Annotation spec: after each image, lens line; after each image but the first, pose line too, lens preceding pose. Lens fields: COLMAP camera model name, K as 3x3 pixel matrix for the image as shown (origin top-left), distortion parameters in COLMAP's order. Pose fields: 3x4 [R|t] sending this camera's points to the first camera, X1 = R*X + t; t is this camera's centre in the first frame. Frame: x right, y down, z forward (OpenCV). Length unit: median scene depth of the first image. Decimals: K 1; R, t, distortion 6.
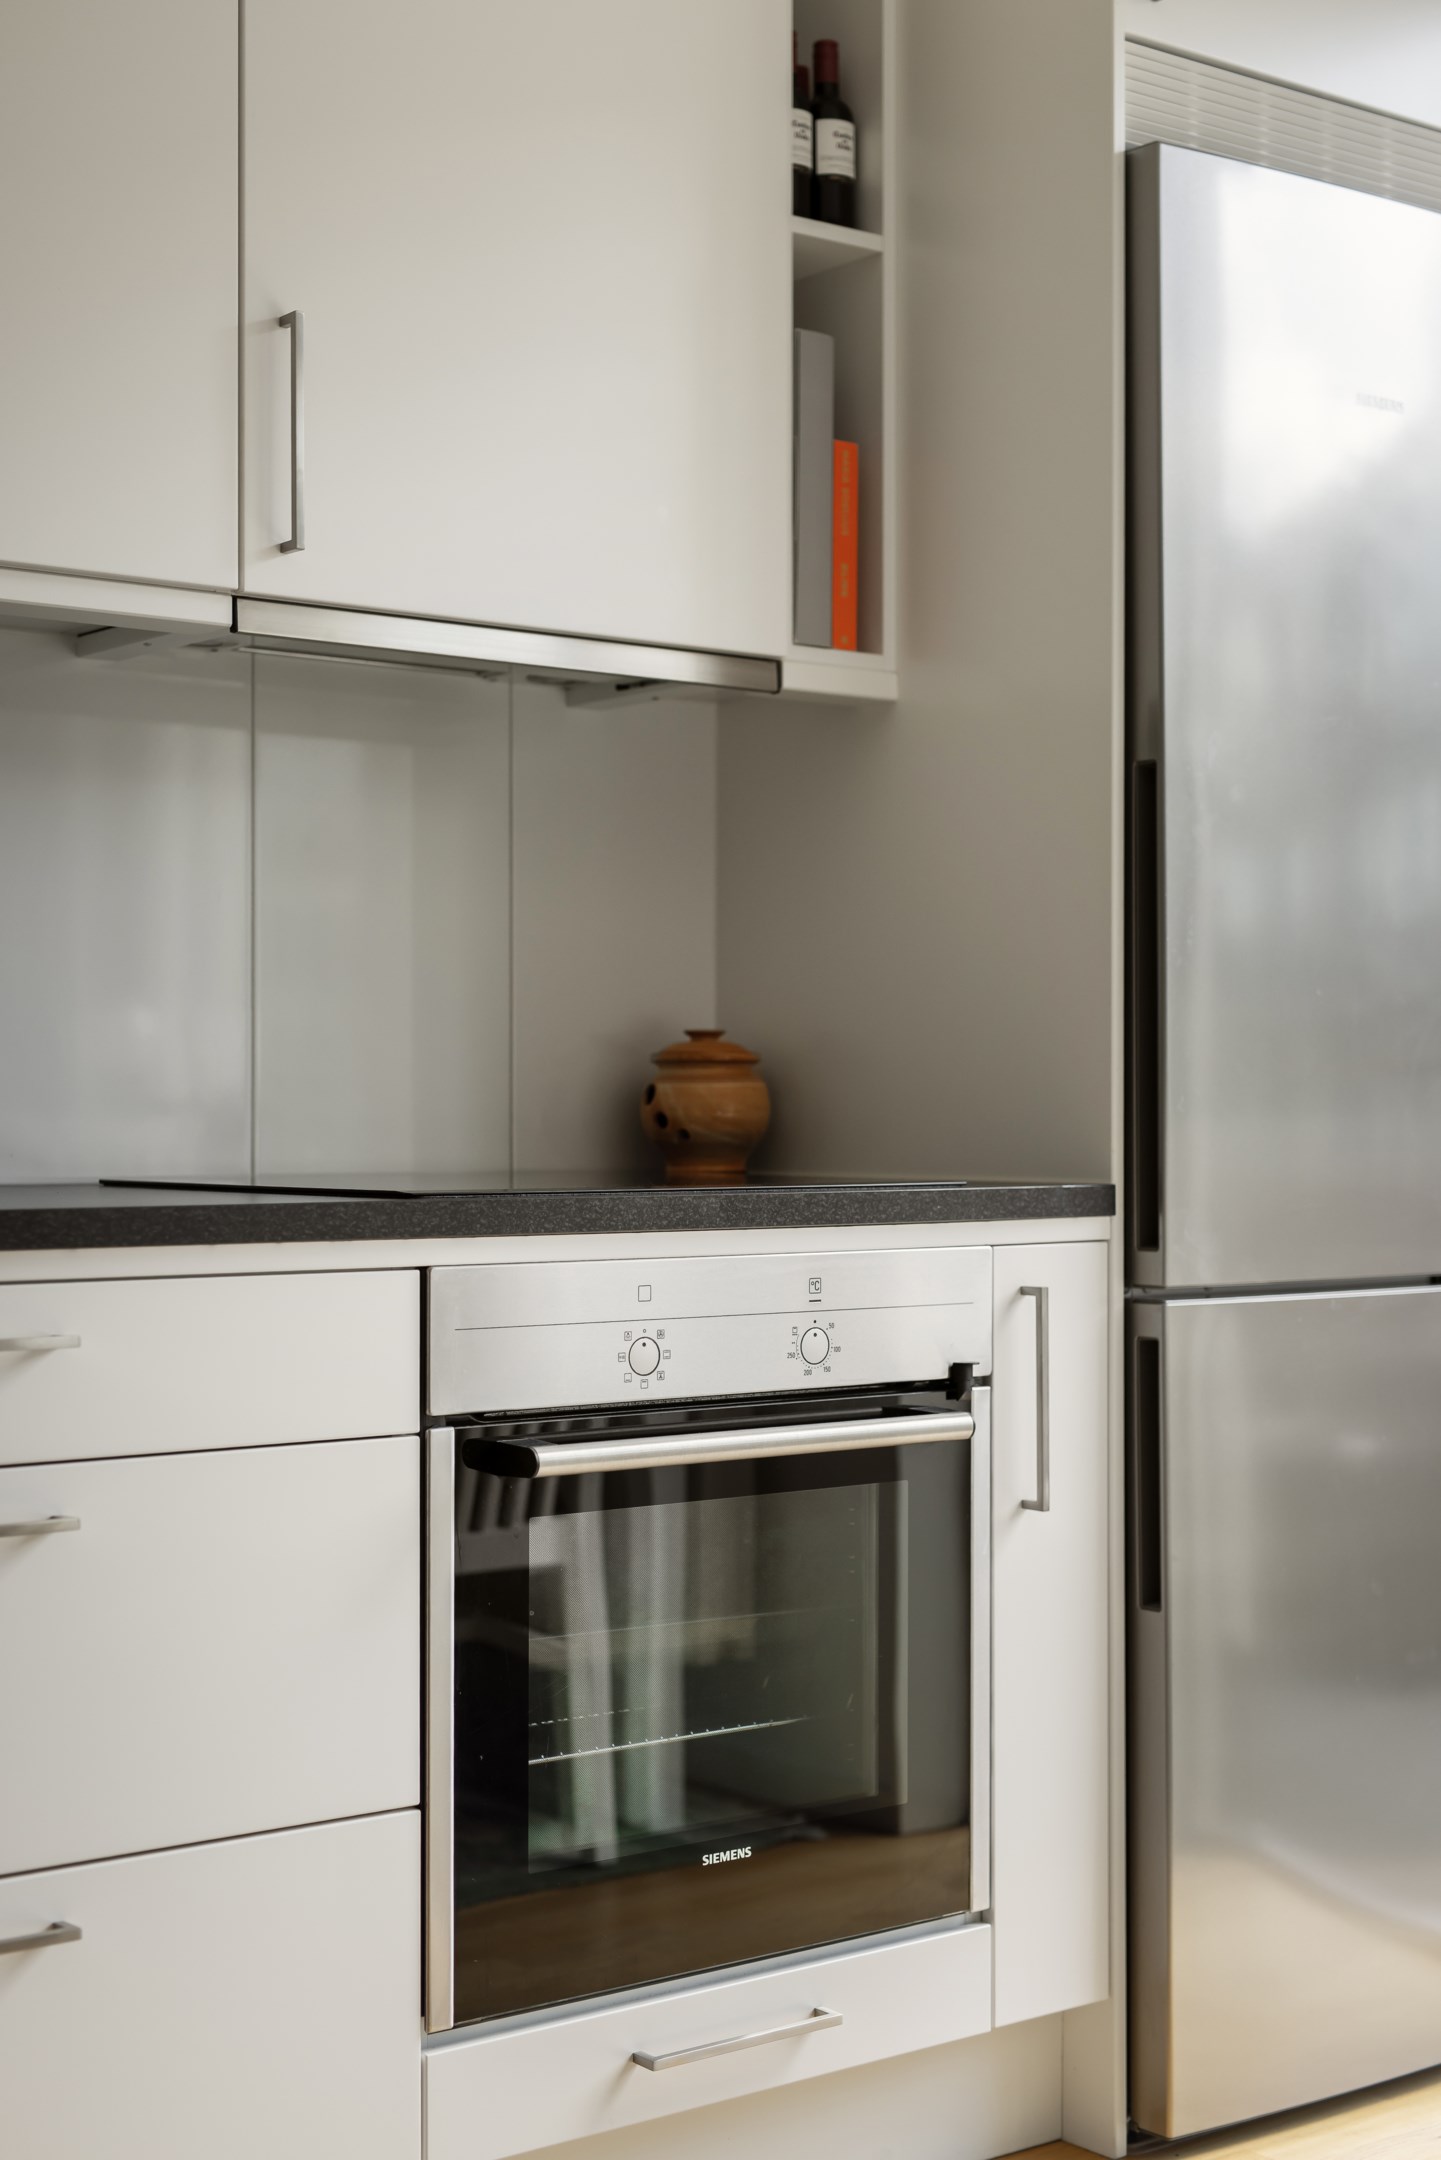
lens RADIAL K [[3076.7, 0, 720.5], [0, 3076.7, 1080.0], [0, 0, 1]] dist [0.006480, 0.009538]
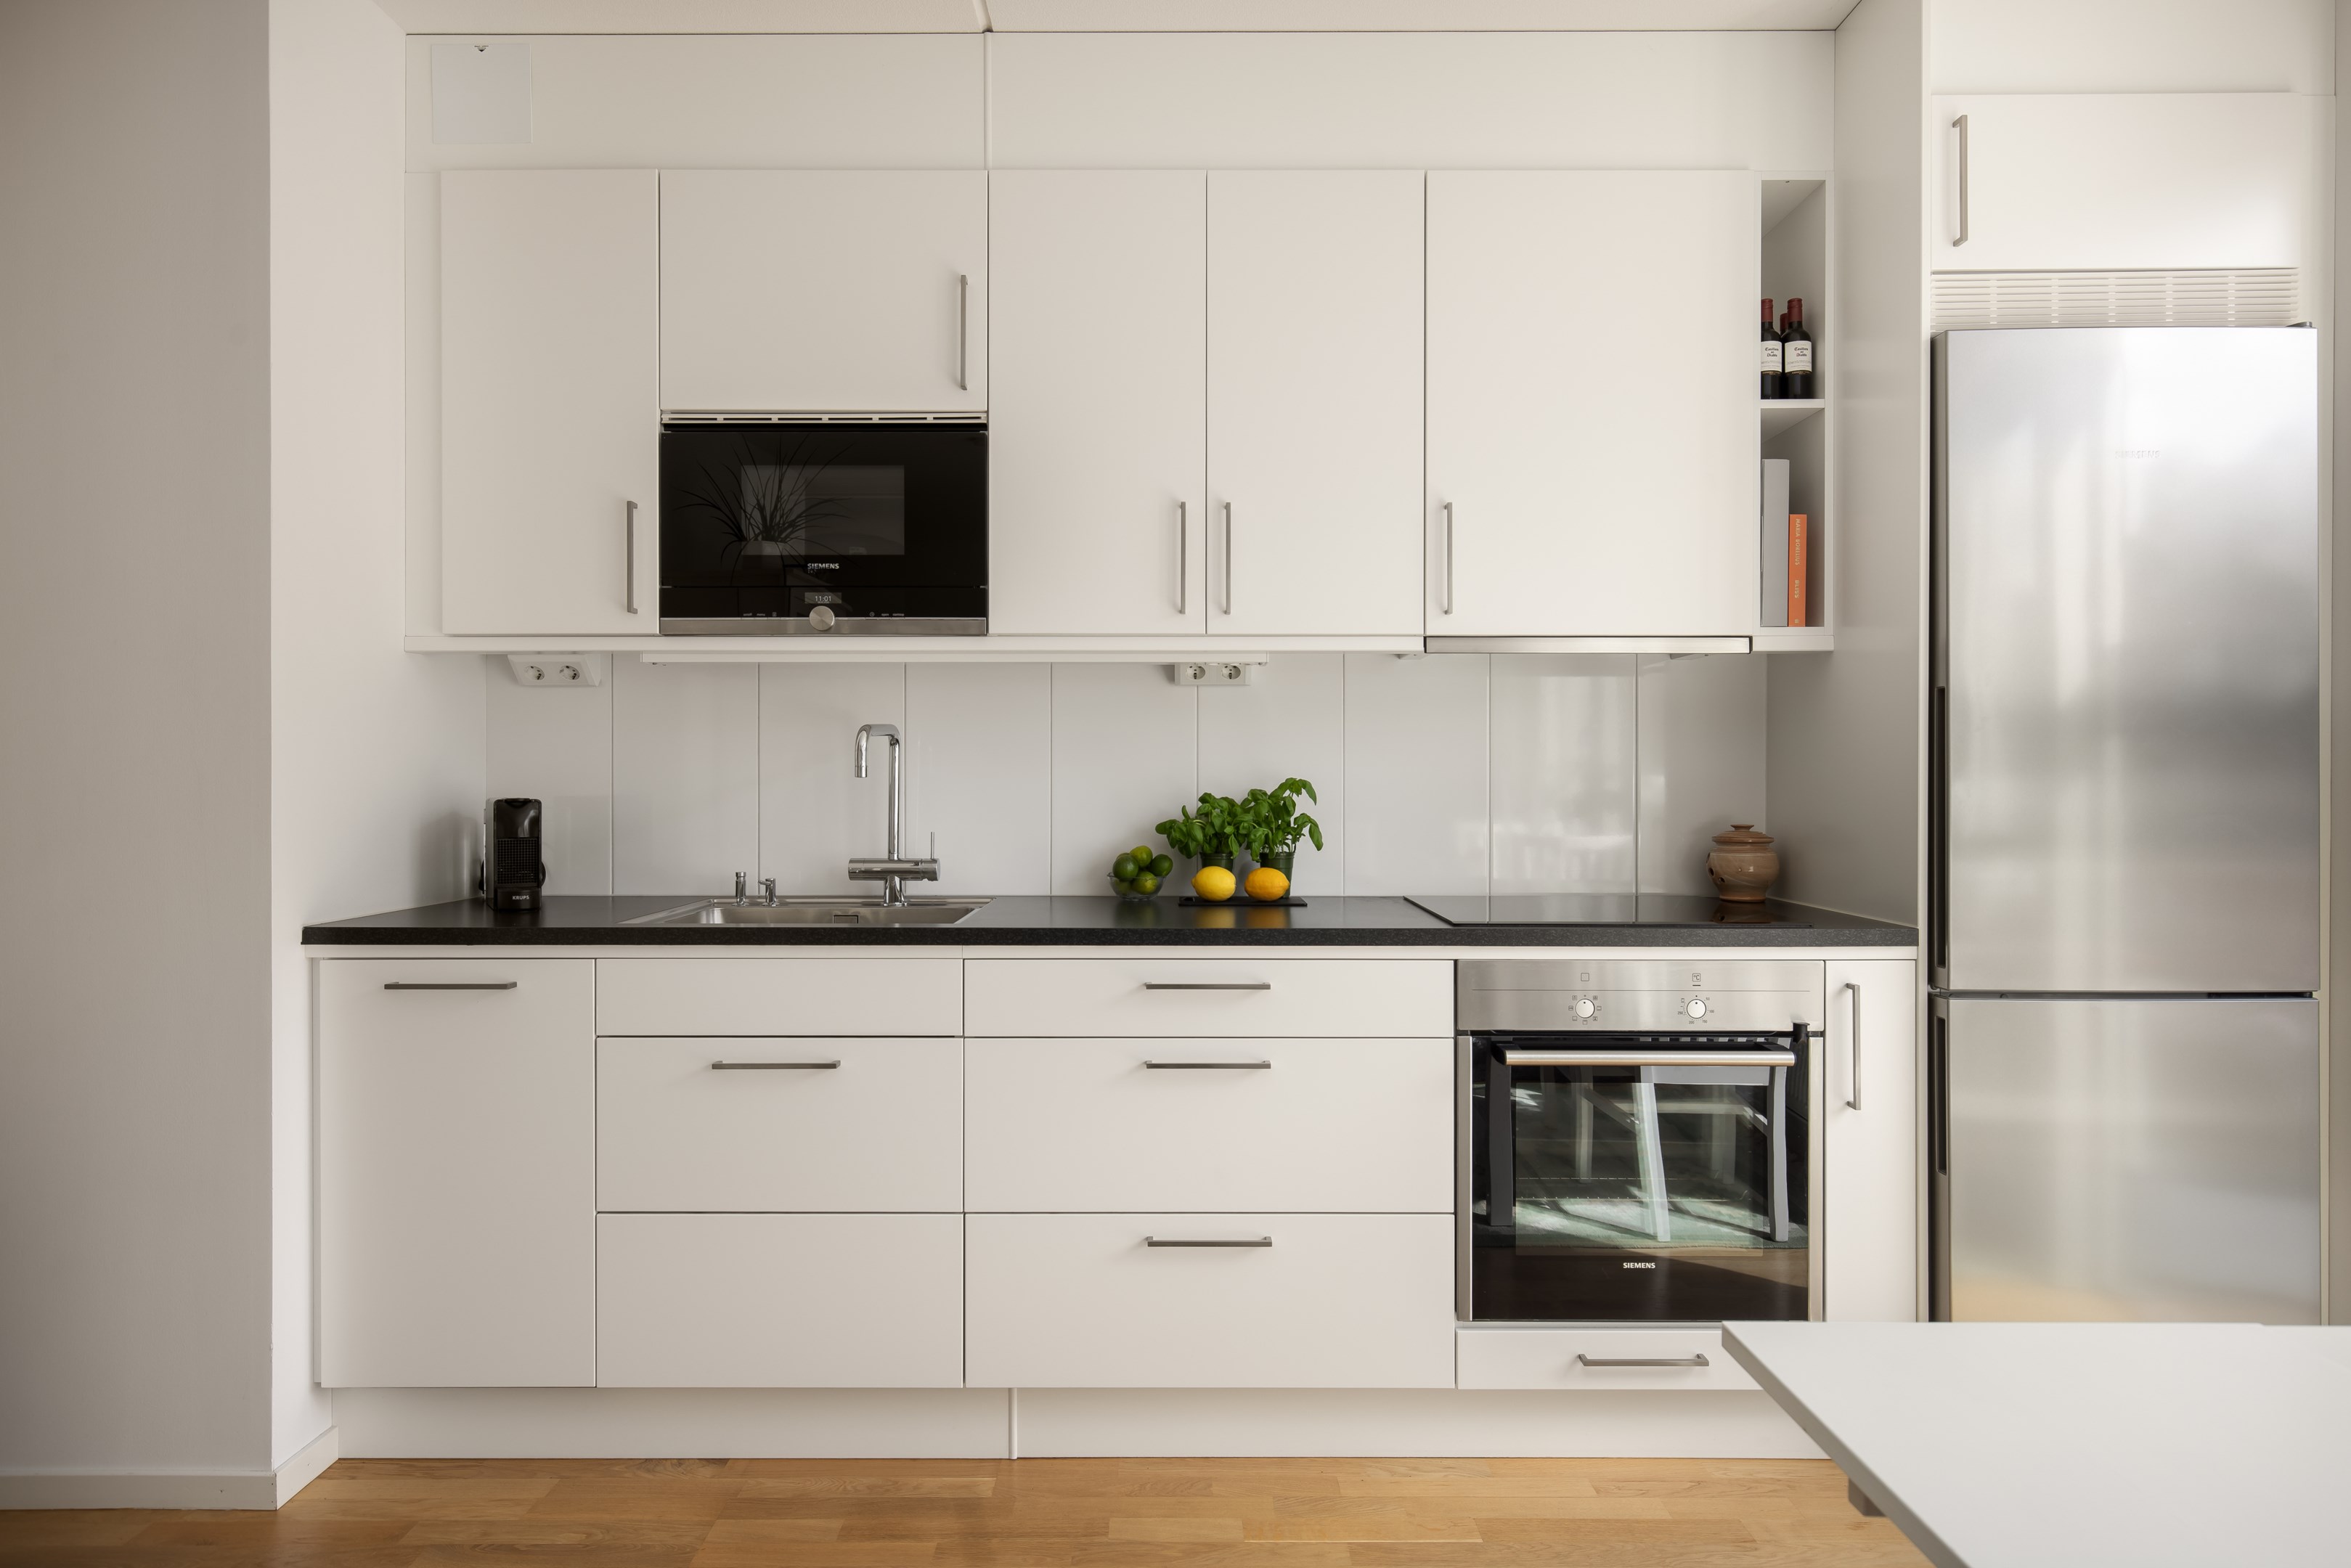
lens RADIAL K [[1392.3, 0, 1174.0], [0, 1392.3, 781.1], [0, 0, 1]] dist [0.002748, -0.000147]
pose [[0.783010, -0.000210, -0.622009, 0.287316], [0.005300, 0.999966, 0.006334, -0.056789], [0.621987, -0.008256, 0.782984, 0.110024]]
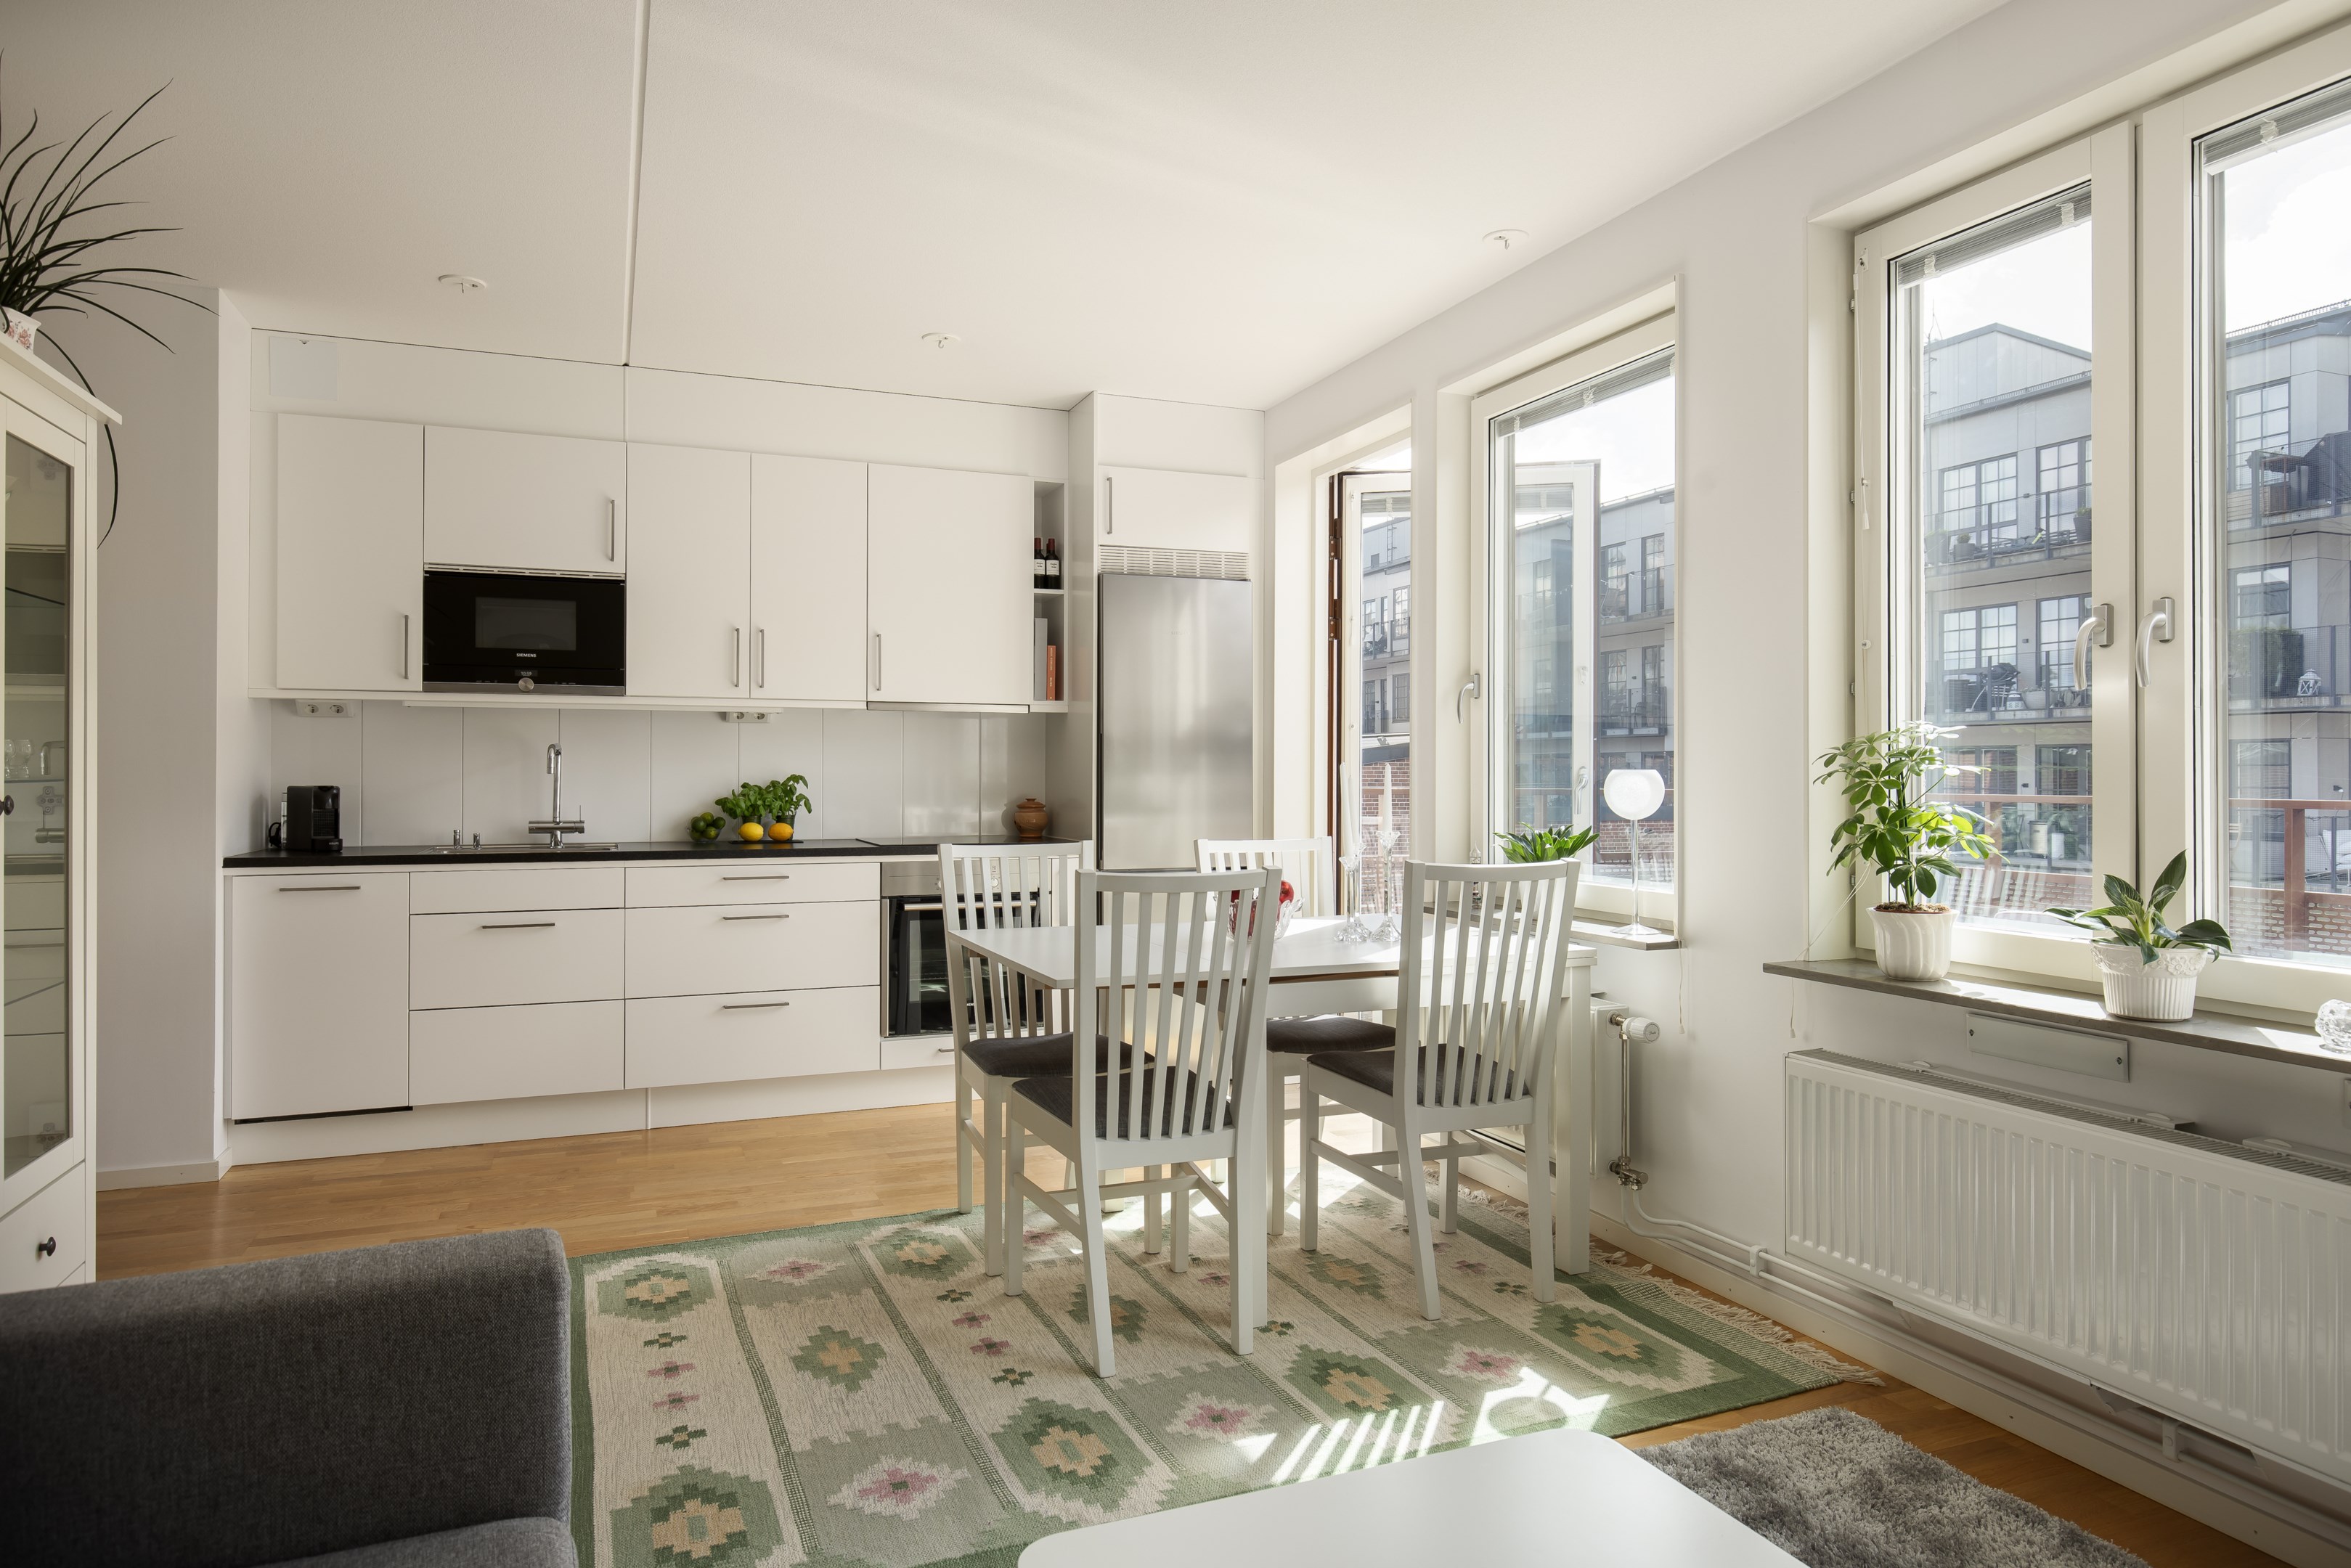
lens RADIAL K [[1426.2, 0, 1179.7], [0, 1426.2, 768.7], [0, 0, 1]] dist [0.003717, -0.000523]
pose [[0.959052, -0.001941, -0.283224, 0.736645], [0.002040, 0.999998, 0.000055, -0.058779], [0.283224, -0.000630, 0.959054, -0.687410]]
